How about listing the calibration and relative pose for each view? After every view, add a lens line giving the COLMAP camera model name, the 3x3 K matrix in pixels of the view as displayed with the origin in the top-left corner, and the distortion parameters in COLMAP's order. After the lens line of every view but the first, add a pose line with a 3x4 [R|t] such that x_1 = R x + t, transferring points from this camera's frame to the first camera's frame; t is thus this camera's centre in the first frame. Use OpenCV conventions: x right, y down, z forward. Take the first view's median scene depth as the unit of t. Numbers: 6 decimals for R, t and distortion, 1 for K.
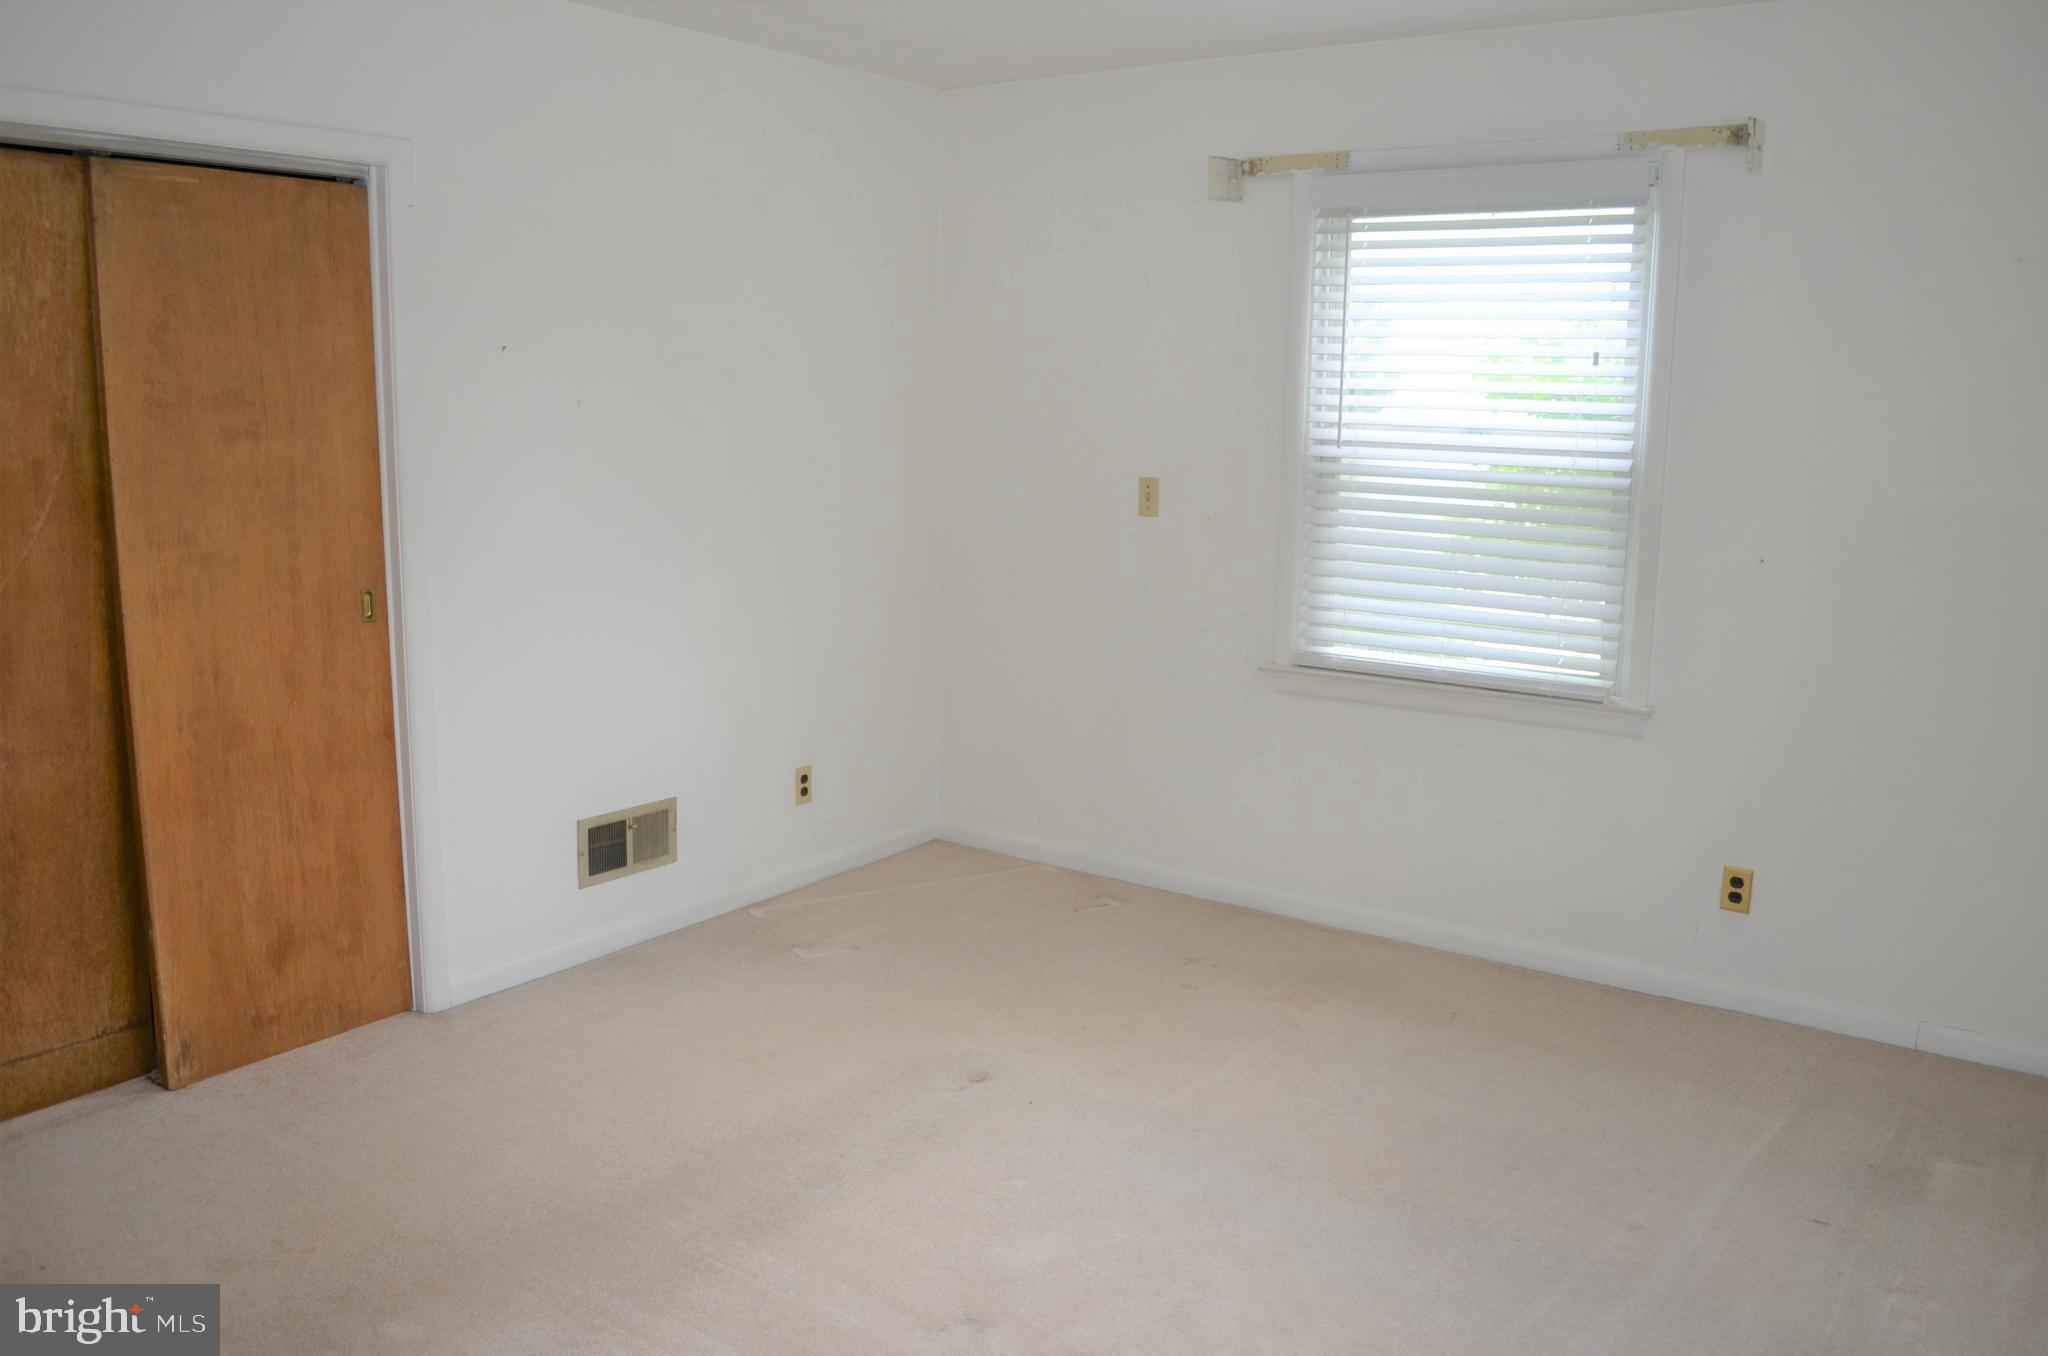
lens RADIAL K [[1605.0, 0, 1038.4], [0, 1605.0, 676.4], [0, 0, 1]] dist [-0.075793, -0.002119]
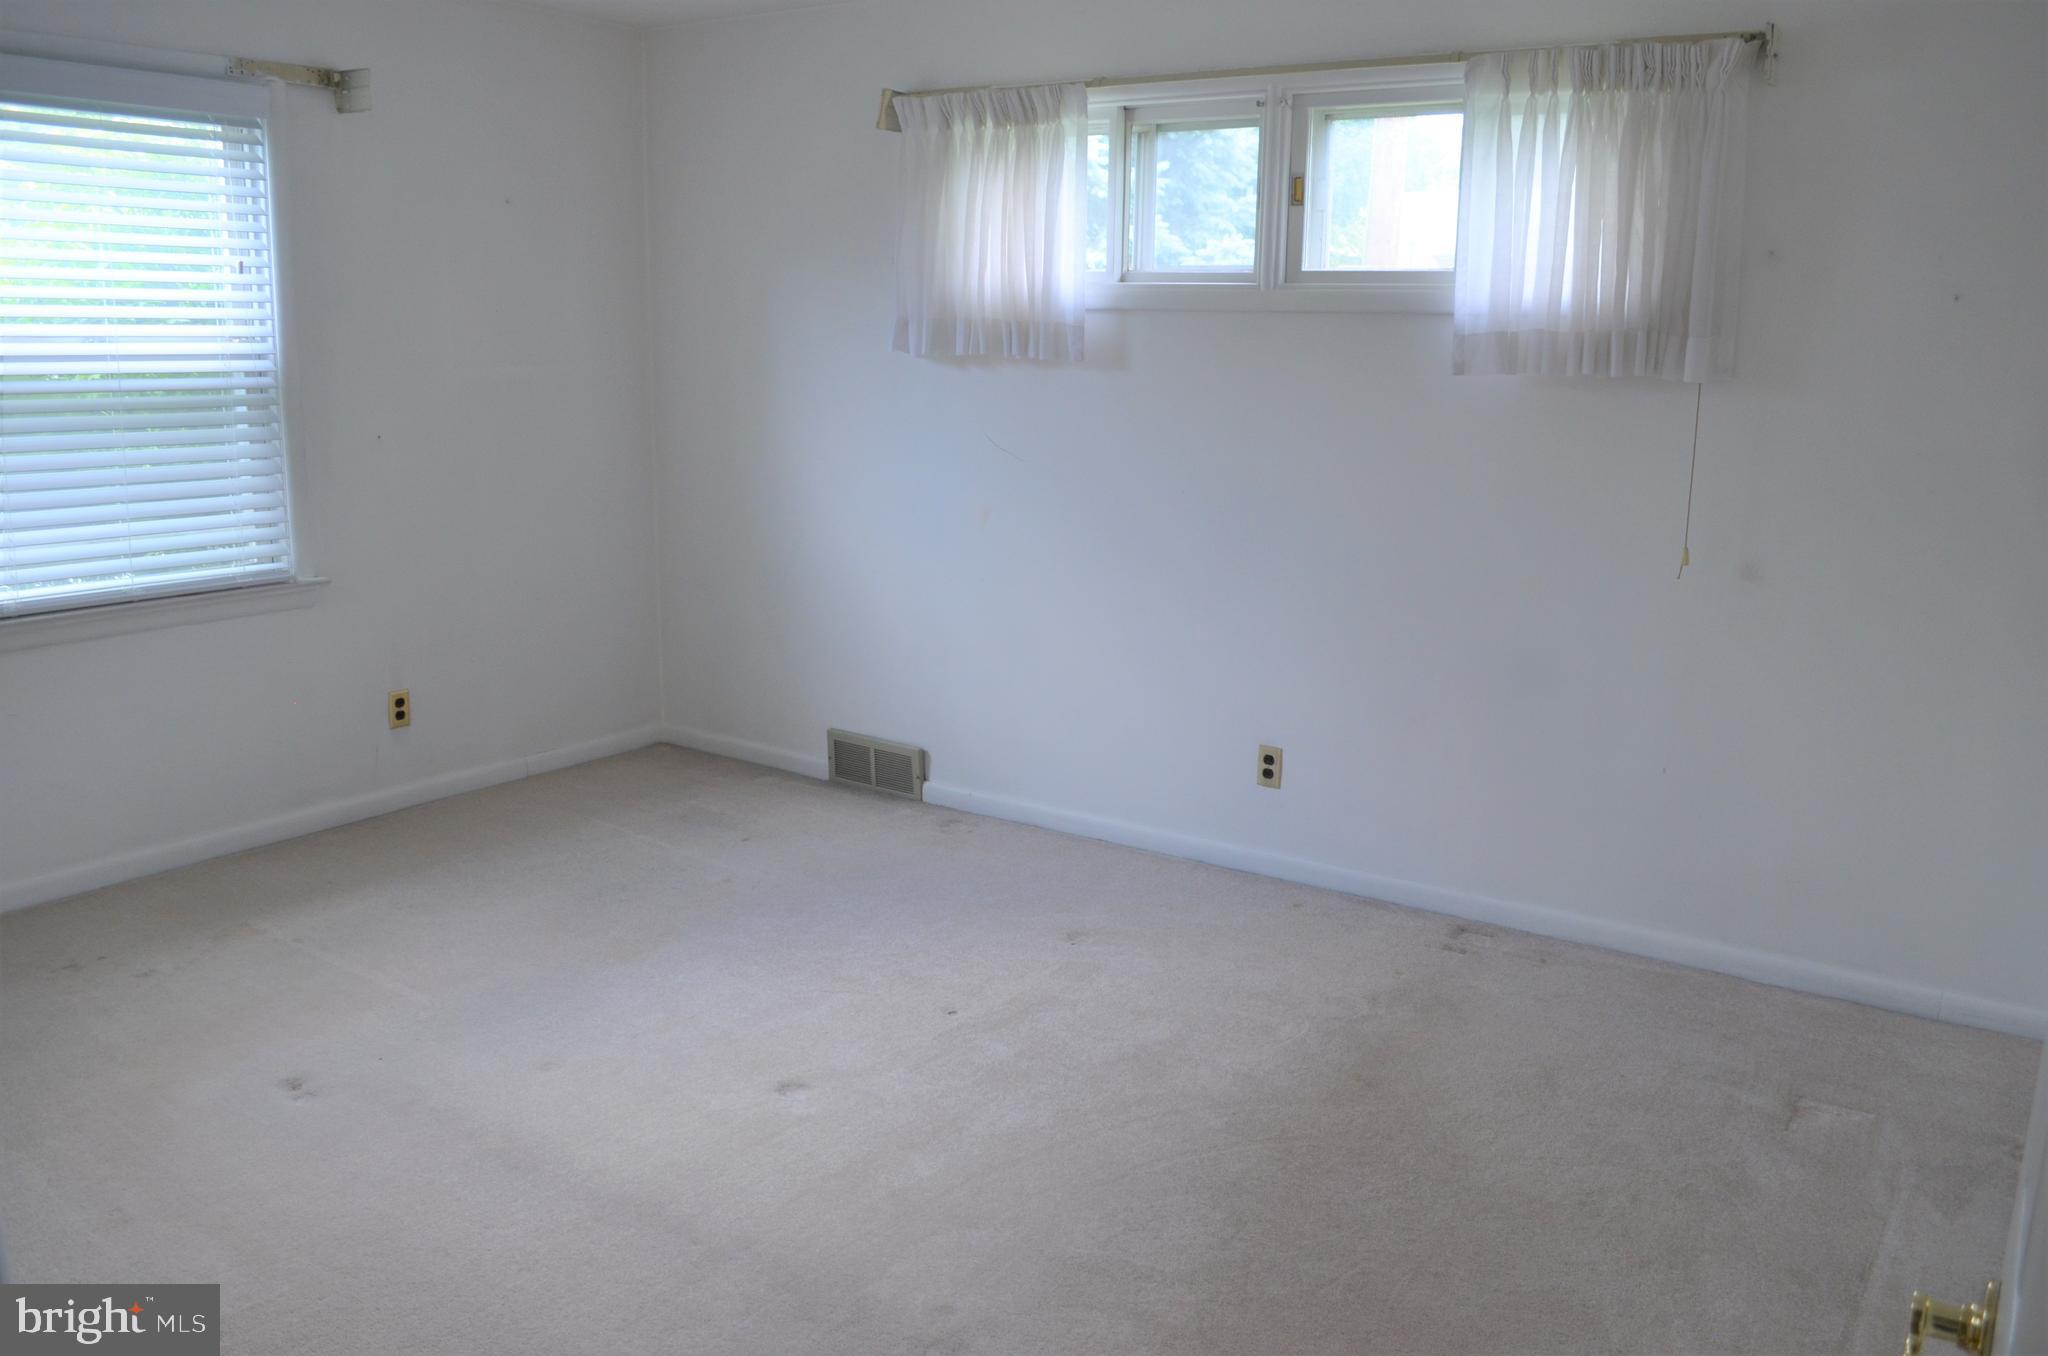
lens RADIAL K [[1605.0, 0, 1038.4], [0, 1605.0, 676.4], [0, 0, 1]] dist [-0.075793, -0.002119]
pose [[-0.018183, -0.228752, 0.973315, -0.740630], [0.143862, 0.962748, 0.228956, -0.096468], [-0.989431, 0.144186, 0.015403, 0.478070]]
